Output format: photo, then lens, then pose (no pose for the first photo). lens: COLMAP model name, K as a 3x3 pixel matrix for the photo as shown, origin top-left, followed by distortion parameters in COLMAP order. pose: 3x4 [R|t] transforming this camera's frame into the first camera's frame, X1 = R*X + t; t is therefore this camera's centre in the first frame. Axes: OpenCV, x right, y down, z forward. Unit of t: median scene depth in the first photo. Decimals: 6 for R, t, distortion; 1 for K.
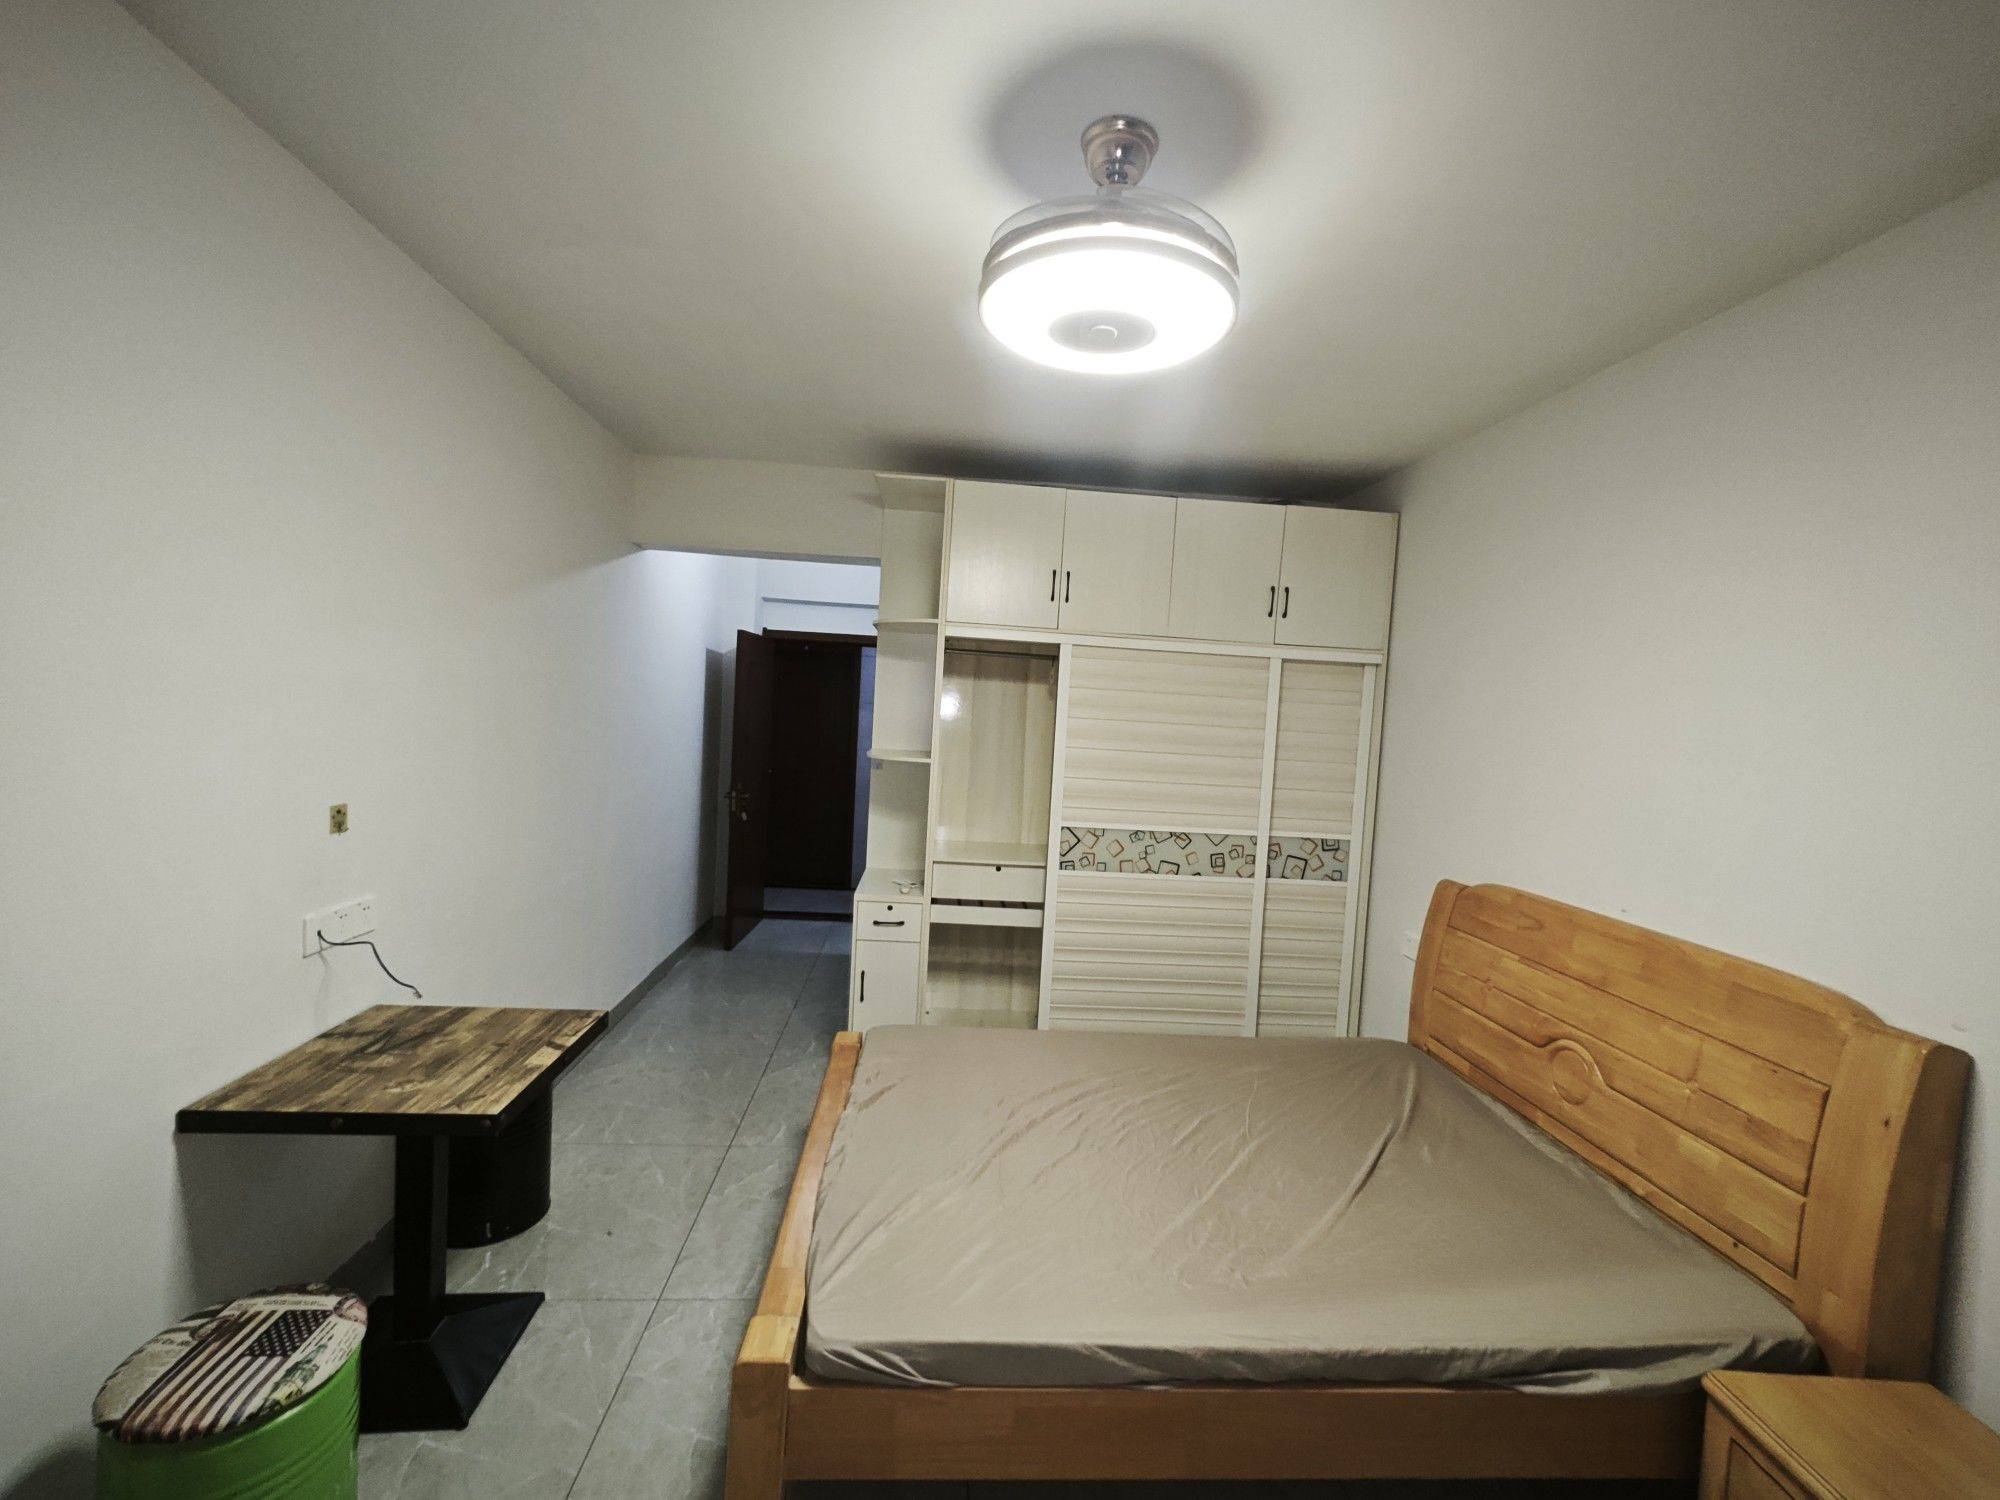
lens RADIAL K [[858.6, 0, 1004.2], [0, 858.6, 757.0], [0, 0, 1]] dist [0.004222, -0.000804]
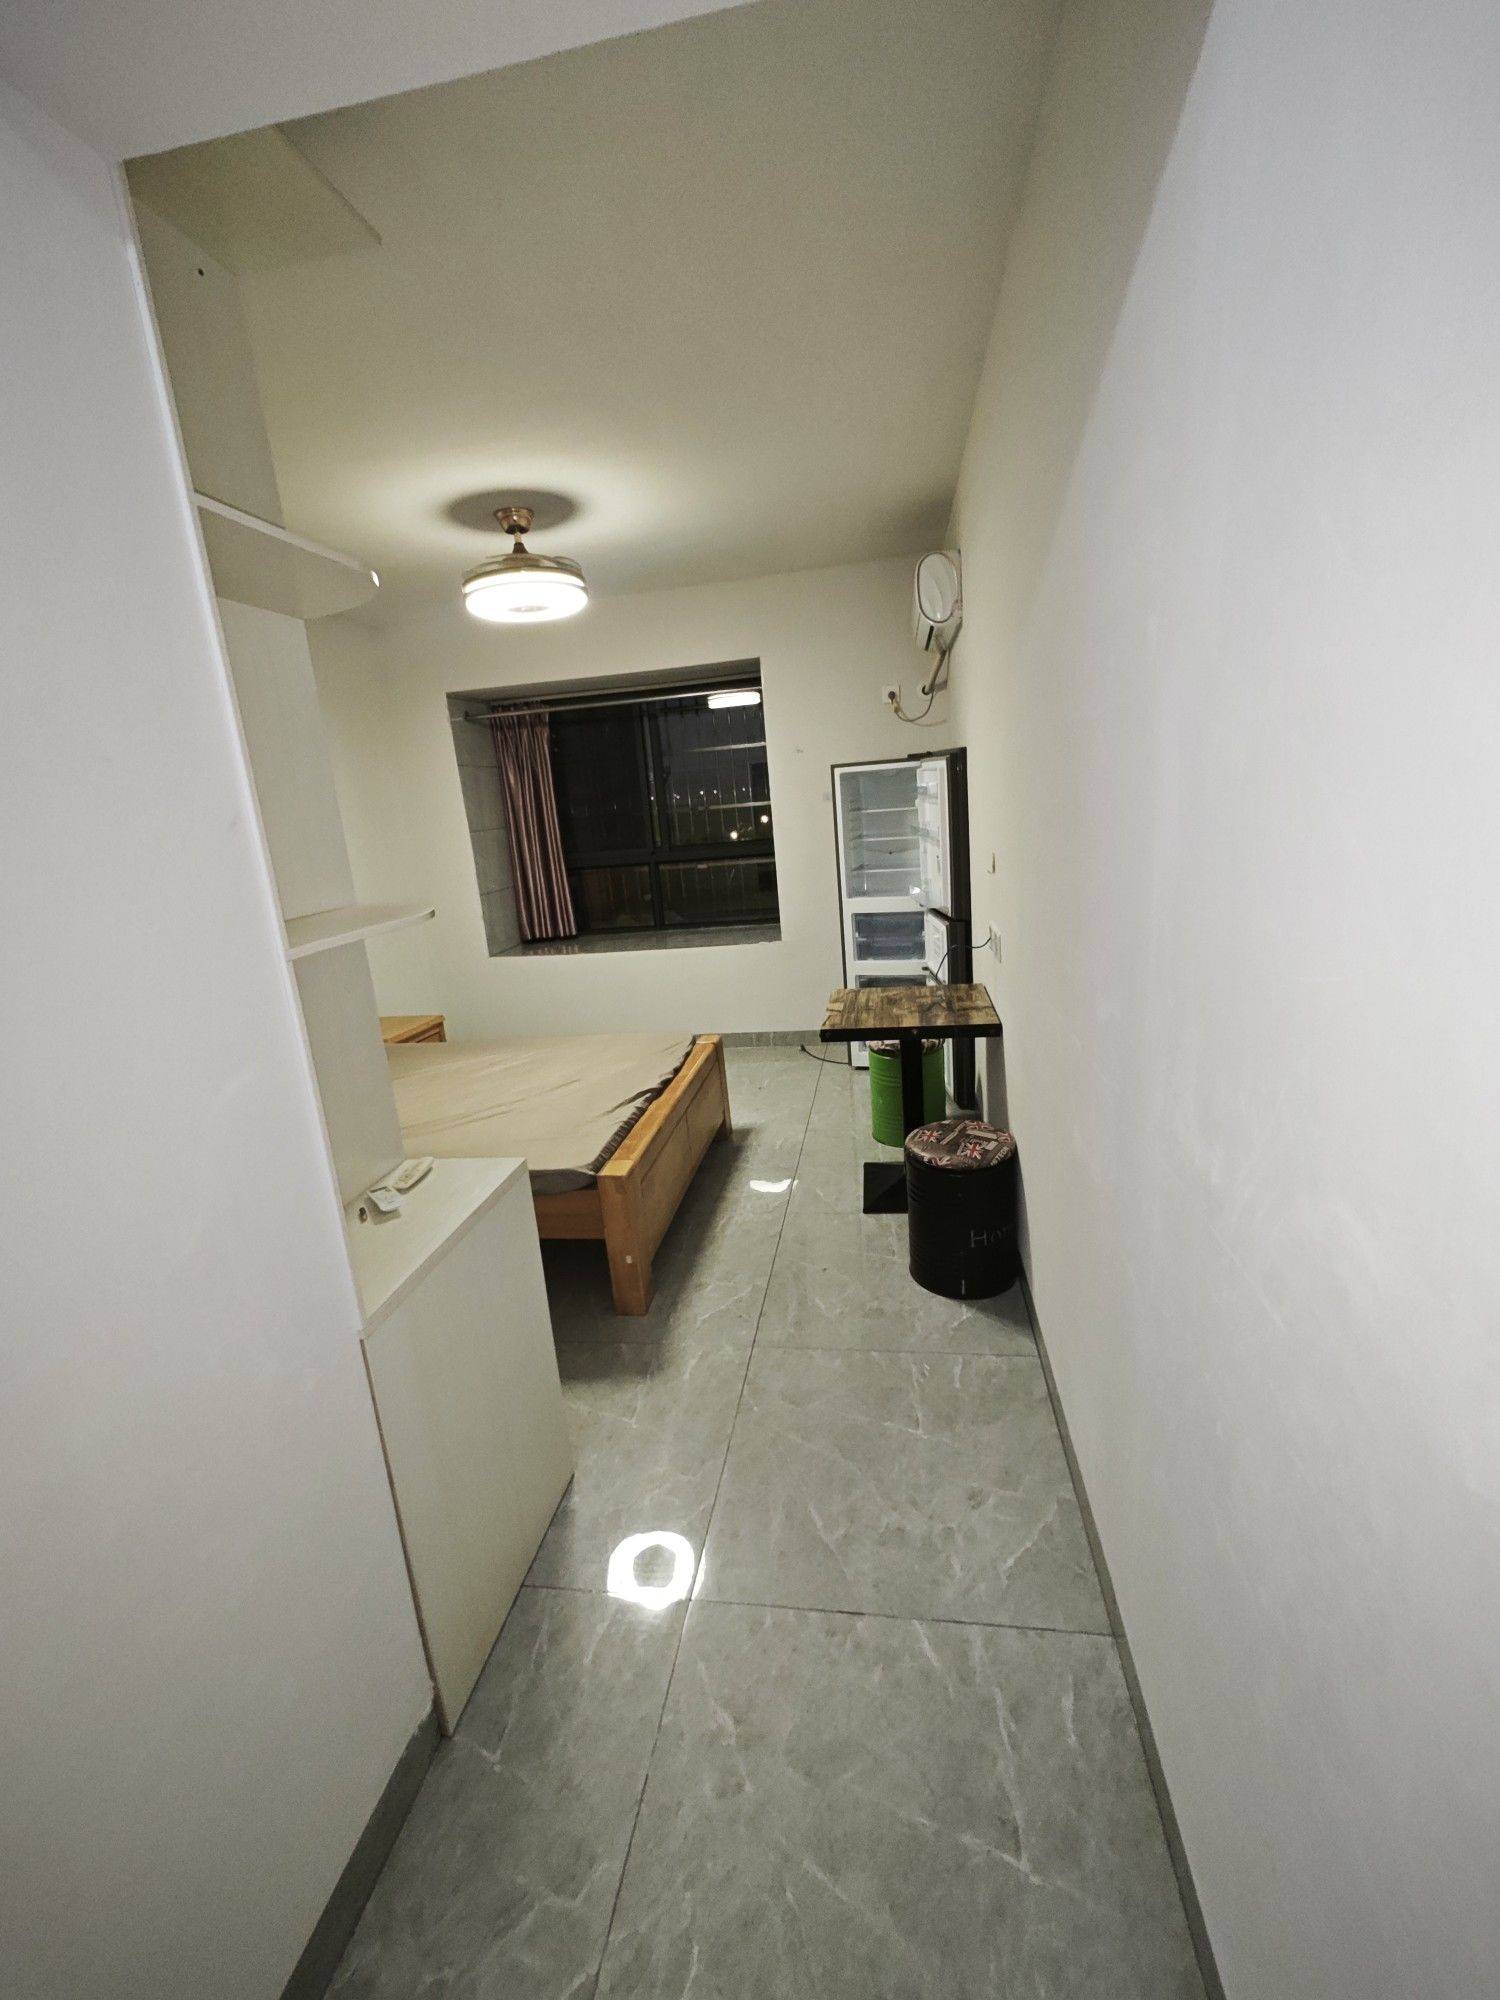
lens RADIAL K [[858.6, 0, 746.6], [0, 858.6, 997.2], [0, 0, 1]] dist [0.004222, -0.000804]
pose [[-0.969394, -0.028374, 0.243867, -0.761203], [0.045728, 0.955051, 0.292894, -0.144483], [-0.241216, 0.295081, -0.924523, 2.506056]]
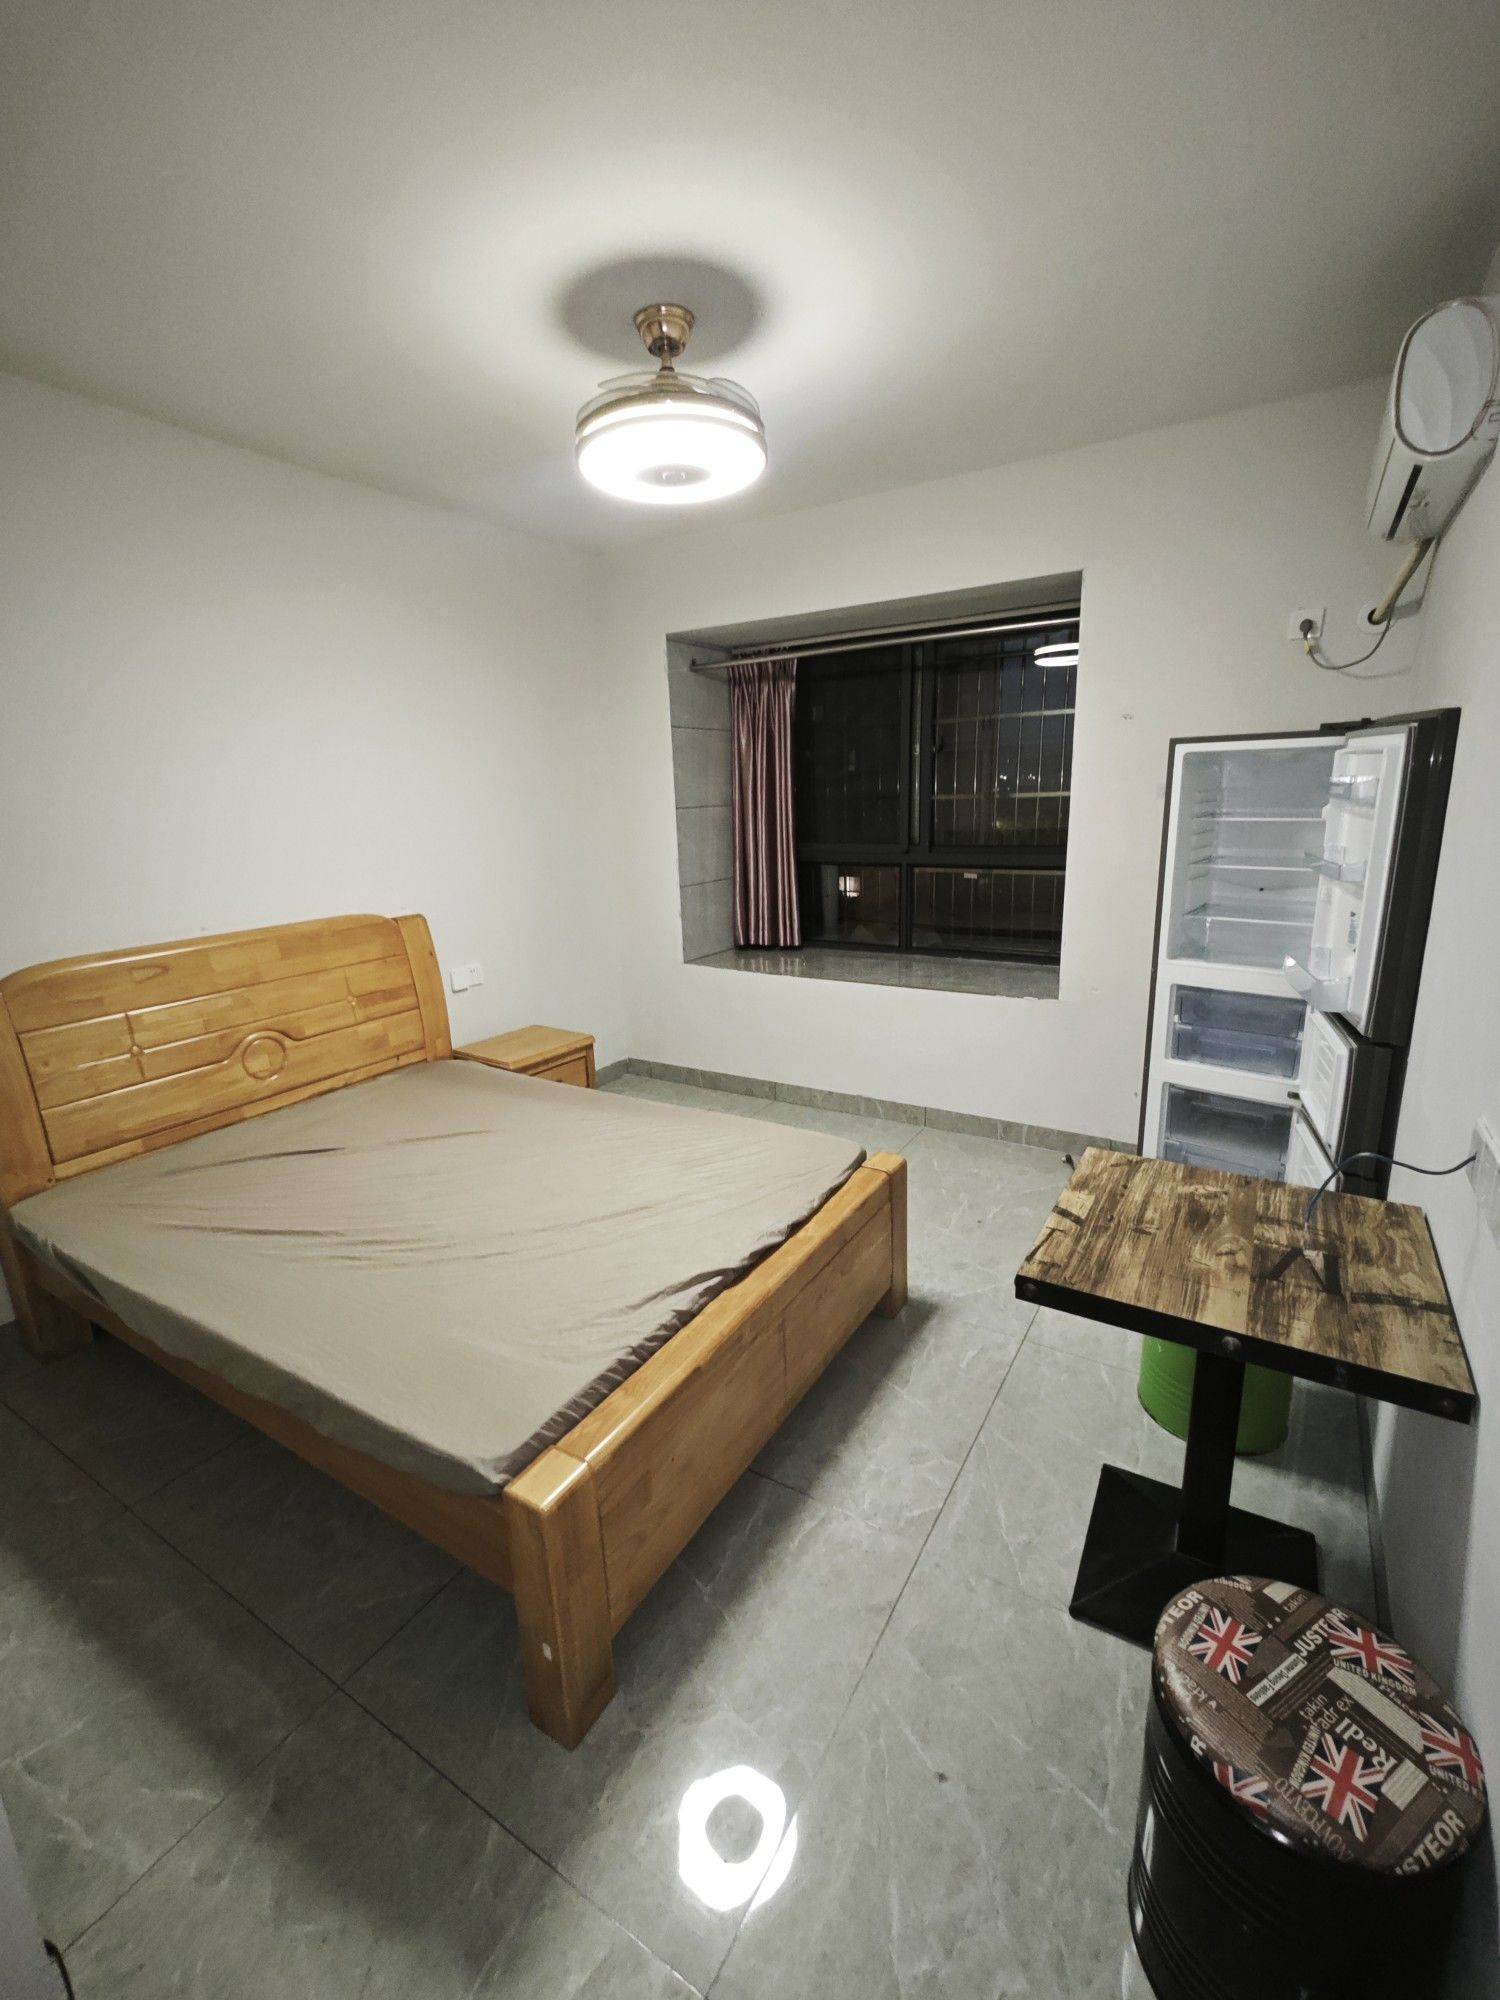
lens RADIAL K [[858.6, 0, 747.0], [0, 858.6, 996.5], [0, 0, 1]] dist [0.004222, -0.000804]
pose [[-0.803724, -0.166042, 0.571365, -0.718938], [0.021020, 0.951750, 0.306153, -0.101298], [-0.594631, 0.258073, -0.761454, 1.764247]]
